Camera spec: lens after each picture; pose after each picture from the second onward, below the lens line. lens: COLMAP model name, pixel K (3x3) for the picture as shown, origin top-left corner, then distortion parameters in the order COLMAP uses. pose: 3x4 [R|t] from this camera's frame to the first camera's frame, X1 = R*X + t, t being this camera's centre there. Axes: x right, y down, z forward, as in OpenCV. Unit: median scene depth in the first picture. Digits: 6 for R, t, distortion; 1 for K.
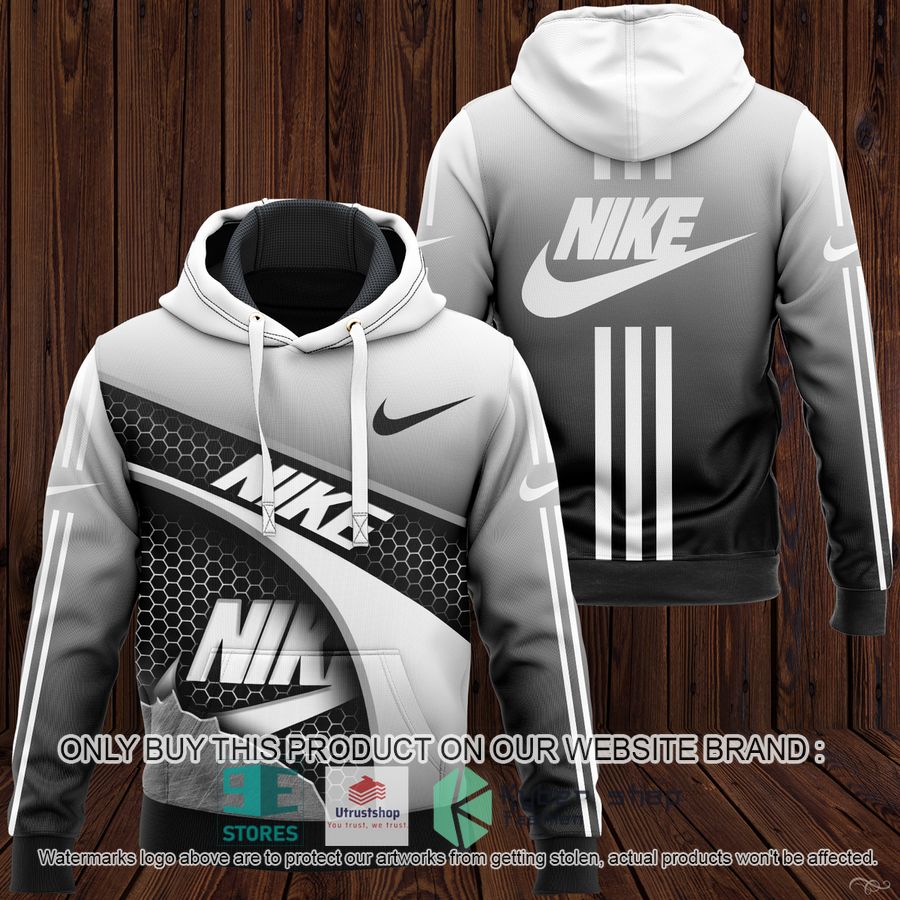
lens RADIAL K [[1978.5, 0, 450.0], [0, 1978.5, 450.0], [0, 0, 1]] dist [-0.000274, 0.010569]
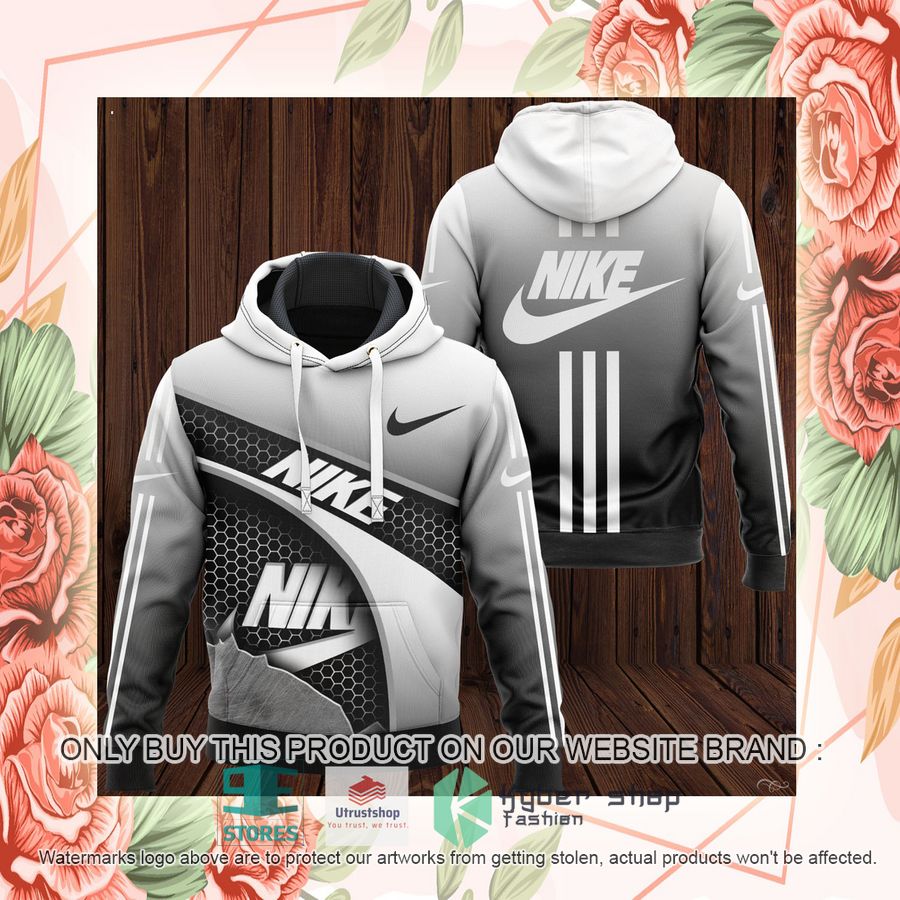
lens RADIAL K [[1978.5, 0, 450.0], [0, 1978.5, 450.0], [0, 0, 1]] dist [-0.000274, 0.010569]
pose [[1.000000, 0.000003, -0.000002, 0.002002], [-0.000003, 1.000000, -0.000001, 0.001992], [0.000002, 0.000001, 1.000000, -0.287578]]
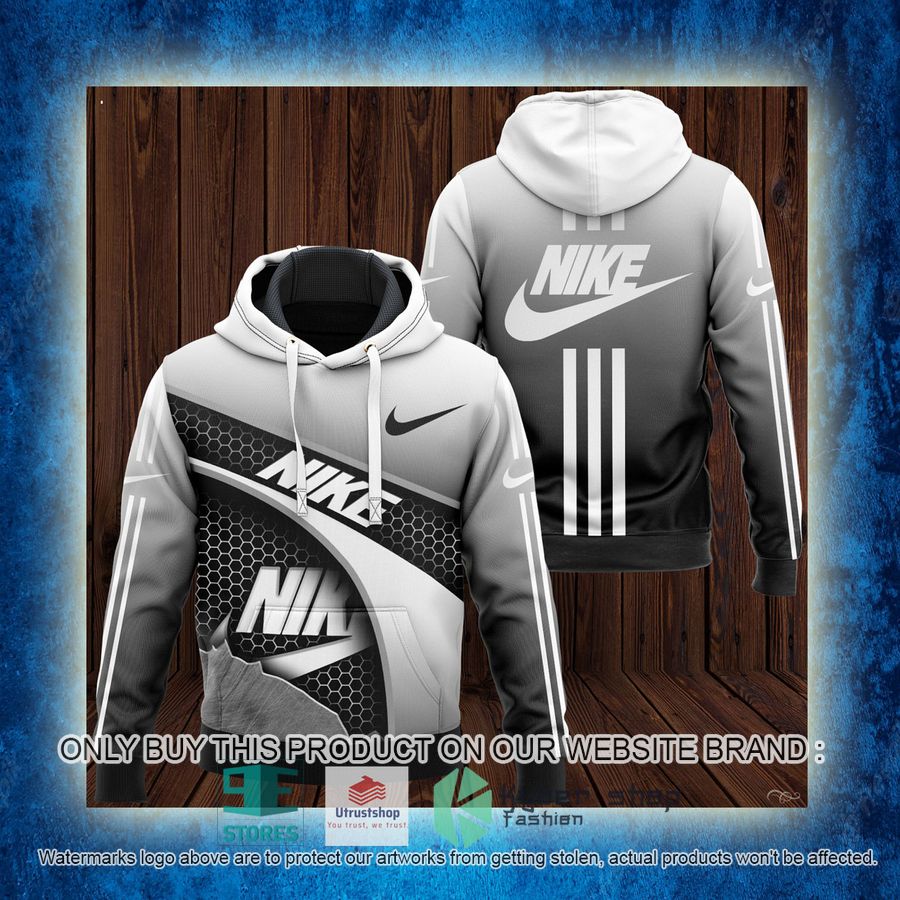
lens RADIAL K [[1978.5, 0, 450.0], [0, 1978.5, 450.0], [0, 0, 1]] dist [-0.000274, 0.010569]
pose [[1.000000, -0.000003, -0.000001, 0.001745], [0.000003, 1.000000, -0.000002, 0.001737], [0.000001, 0.000002, 1.000000, -0.247928]]
